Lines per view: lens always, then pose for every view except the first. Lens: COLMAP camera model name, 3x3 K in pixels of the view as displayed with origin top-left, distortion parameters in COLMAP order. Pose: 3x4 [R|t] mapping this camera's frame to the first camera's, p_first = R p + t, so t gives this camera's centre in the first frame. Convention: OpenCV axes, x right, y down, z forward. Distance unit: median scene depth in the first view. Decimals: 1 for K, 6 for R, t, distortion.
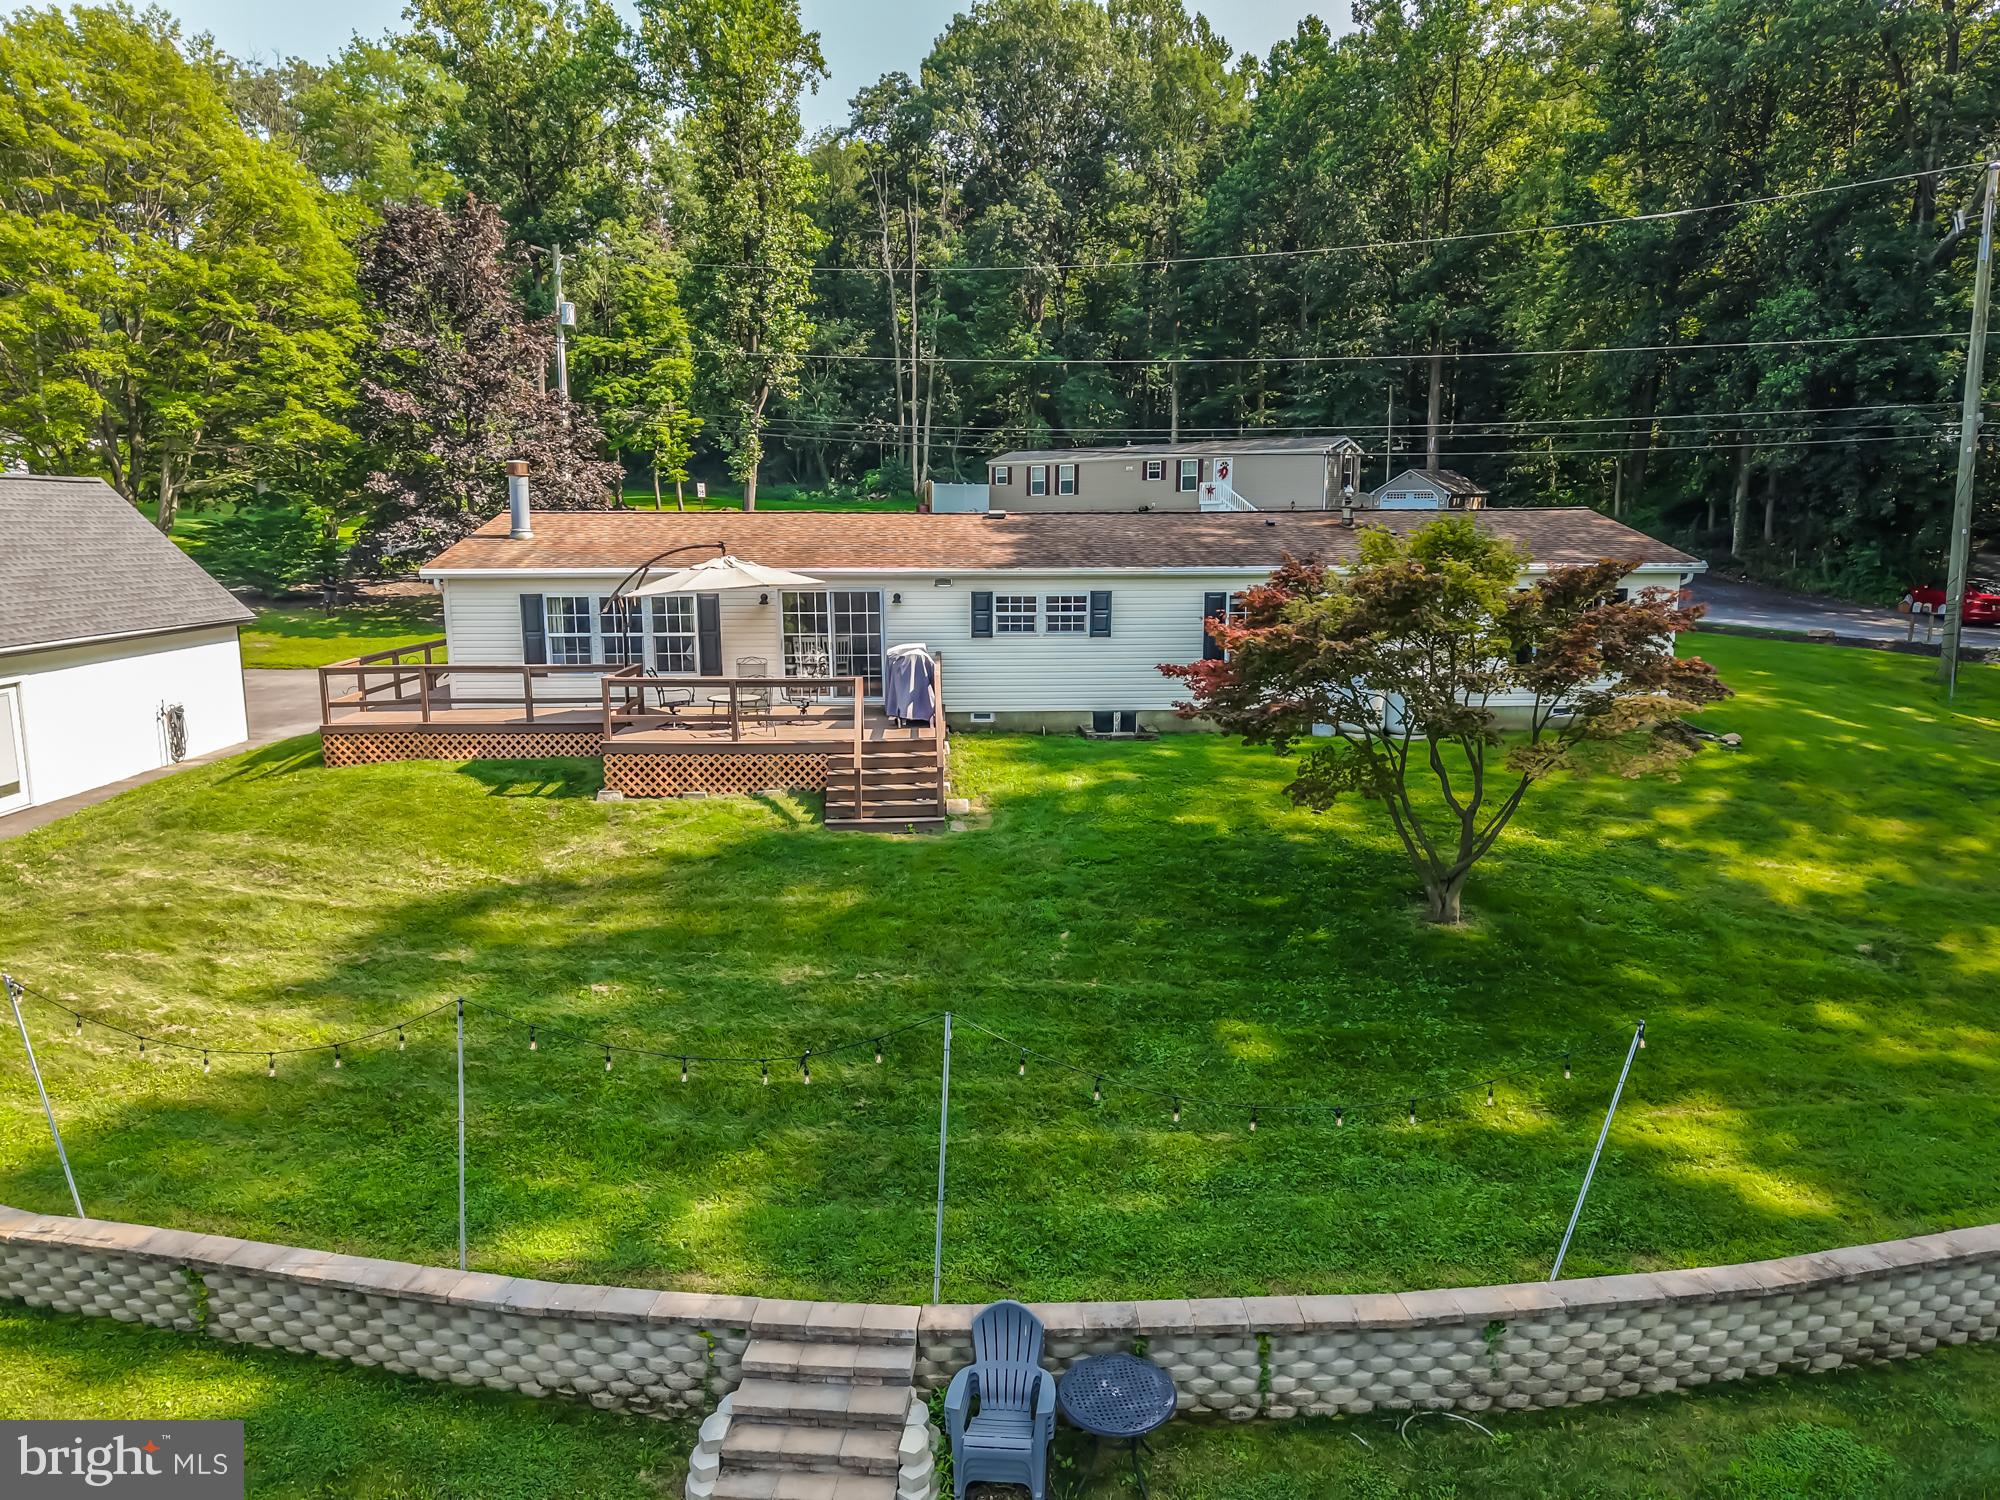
lens RADIAL K [[1348.8, 0, 1001.5], [0, 1348.8, 759.7], [0, 0, 1]] dist [0.020785, -0.023122]
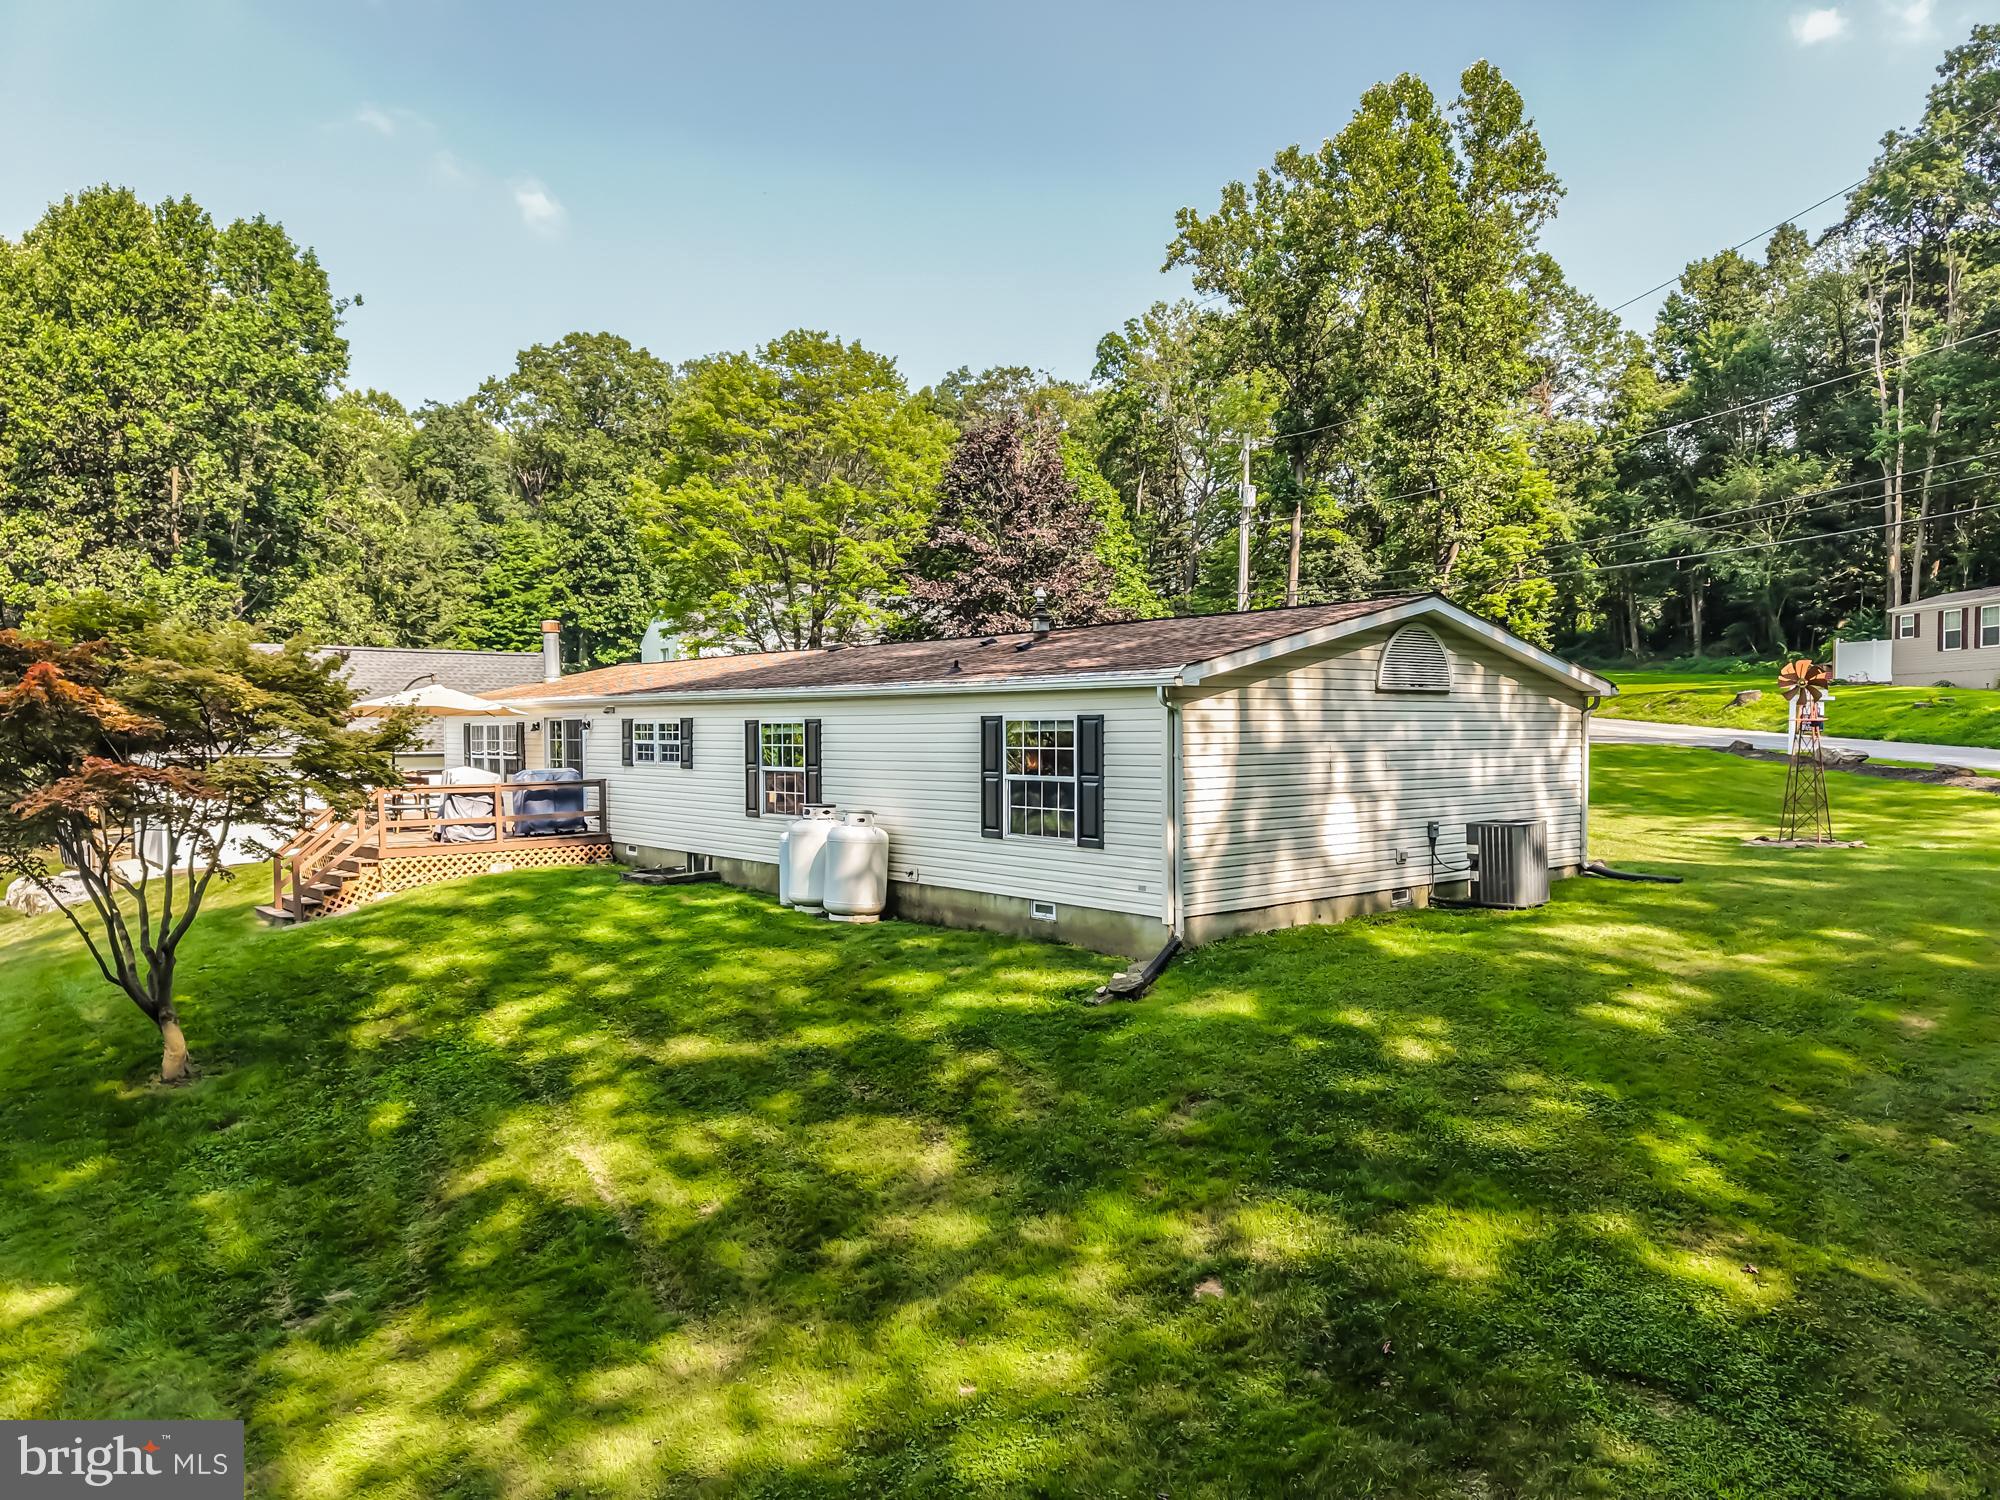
lens RADIAL K [[1348.8, 0, 998.5], [0, 1348.8, 769.0], [0, 0, 1]] dist [0.020785, -0.023122]
pose [[0.614071, 0.022449, -0.788931, 0.923910], [-0.131912, 0.988454, -0.074548, -0.050559], [0.778149, 0.149847, 0.609943, 0.609958]]
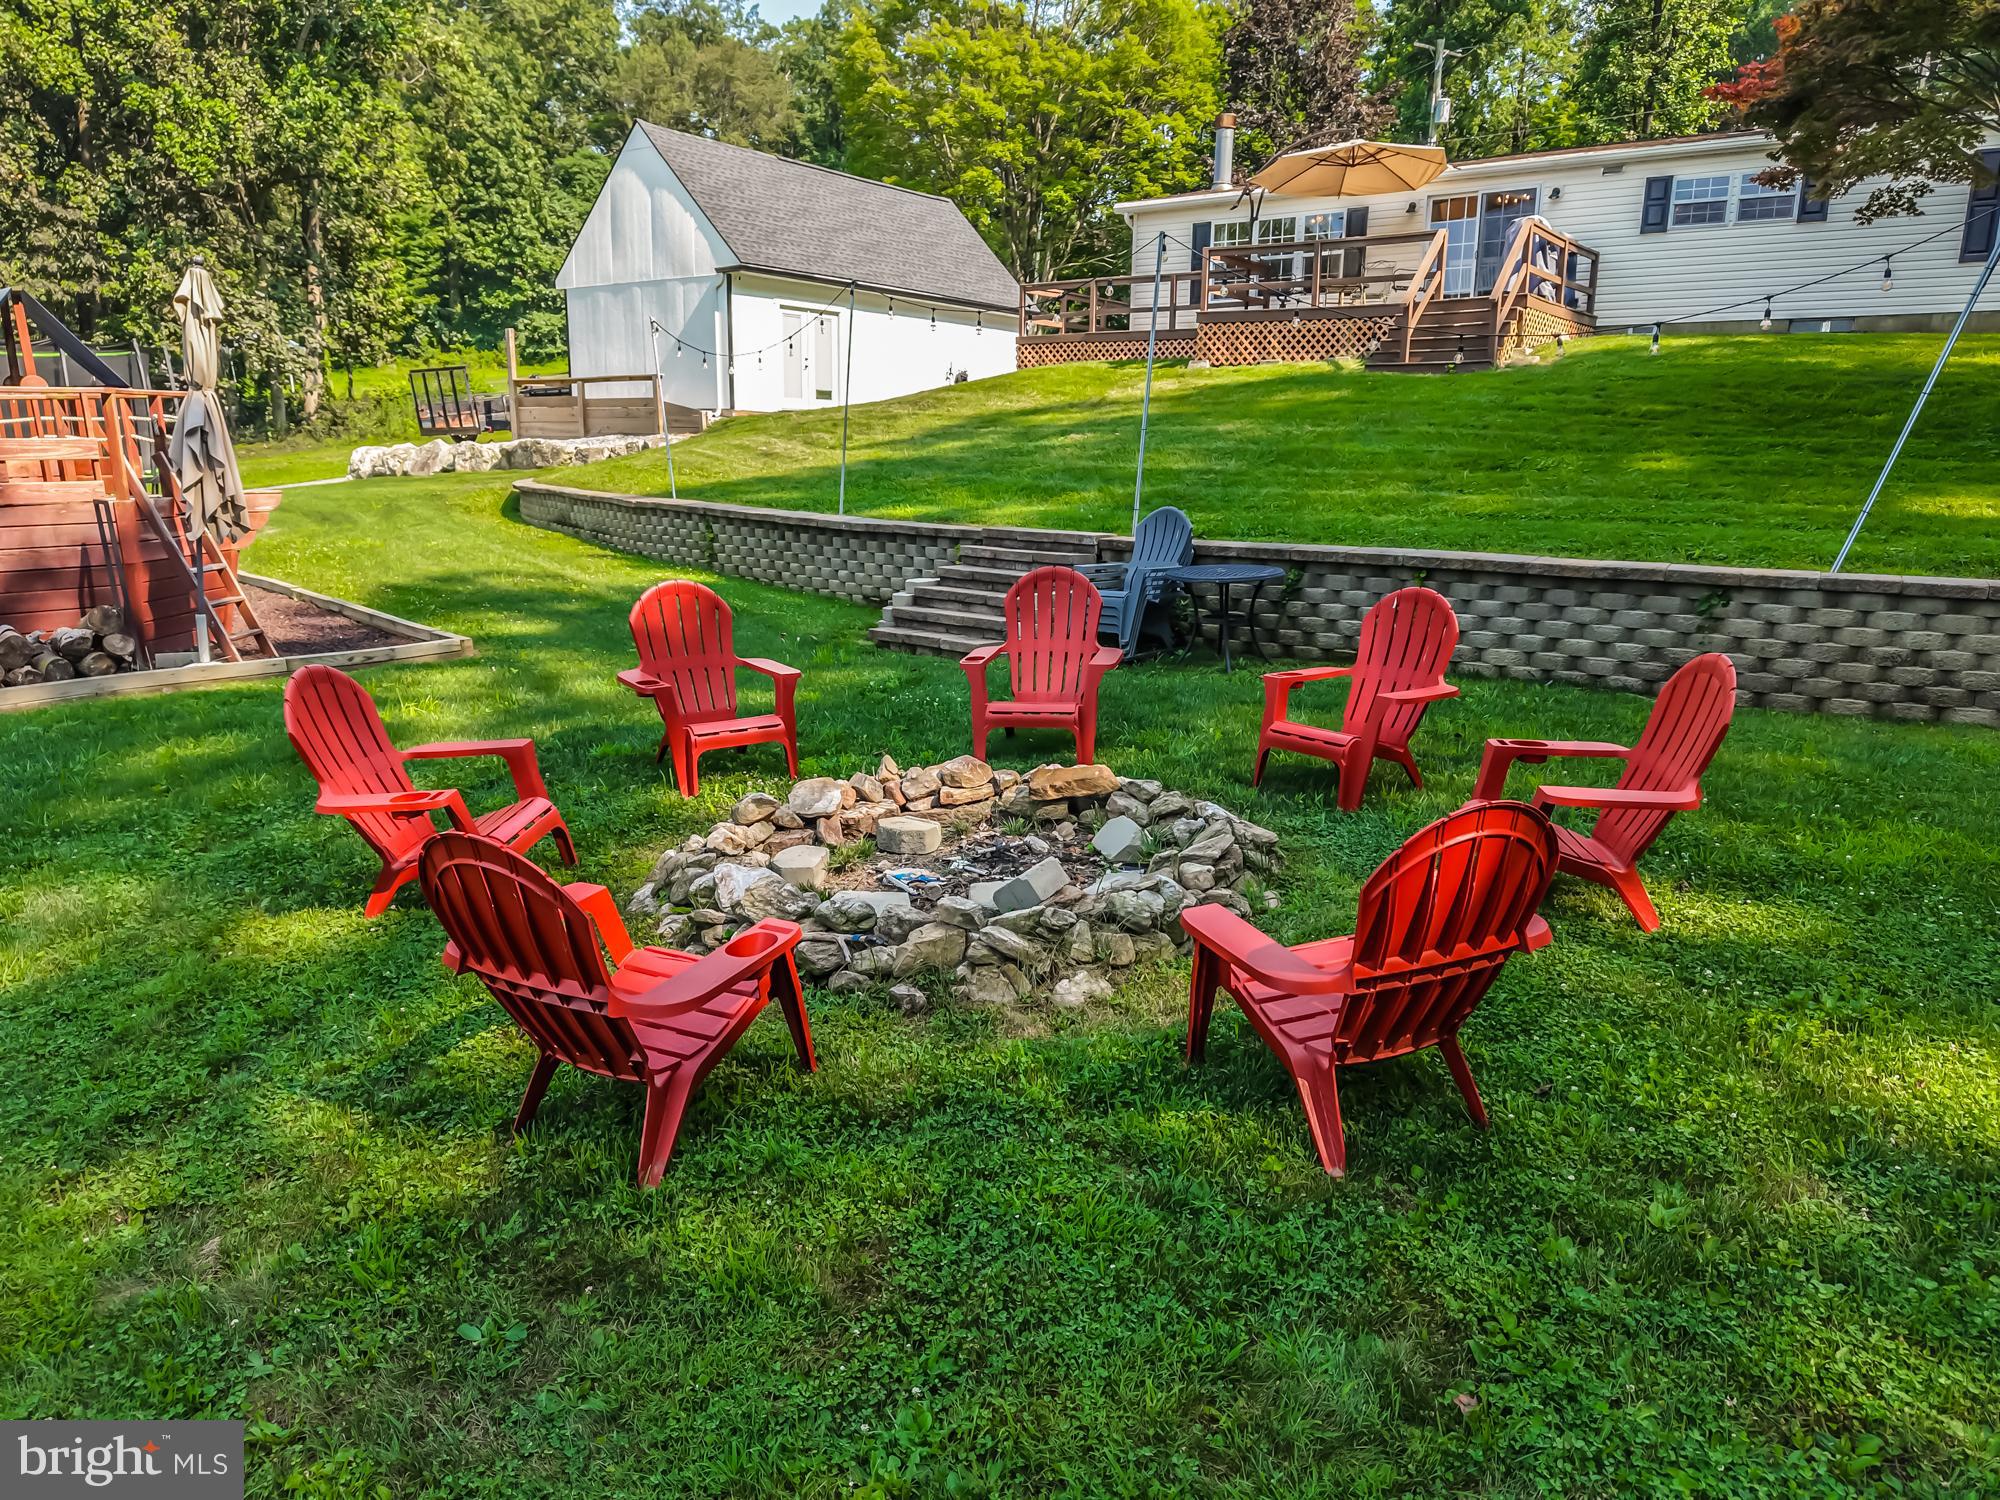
lens RADIAL K [[1348.8, 0, 992.6], [0, 1348.8, 793.2], [0, 0, 1]] dist [0.020785, -0.023122]
pose [[0.780933, 0.165218, -0.602367, 0.240819], [-0.124761, 0.986209, 0.108753, 0.224662], [0.612027, -0.009777, 0.790776, 0.042052]]
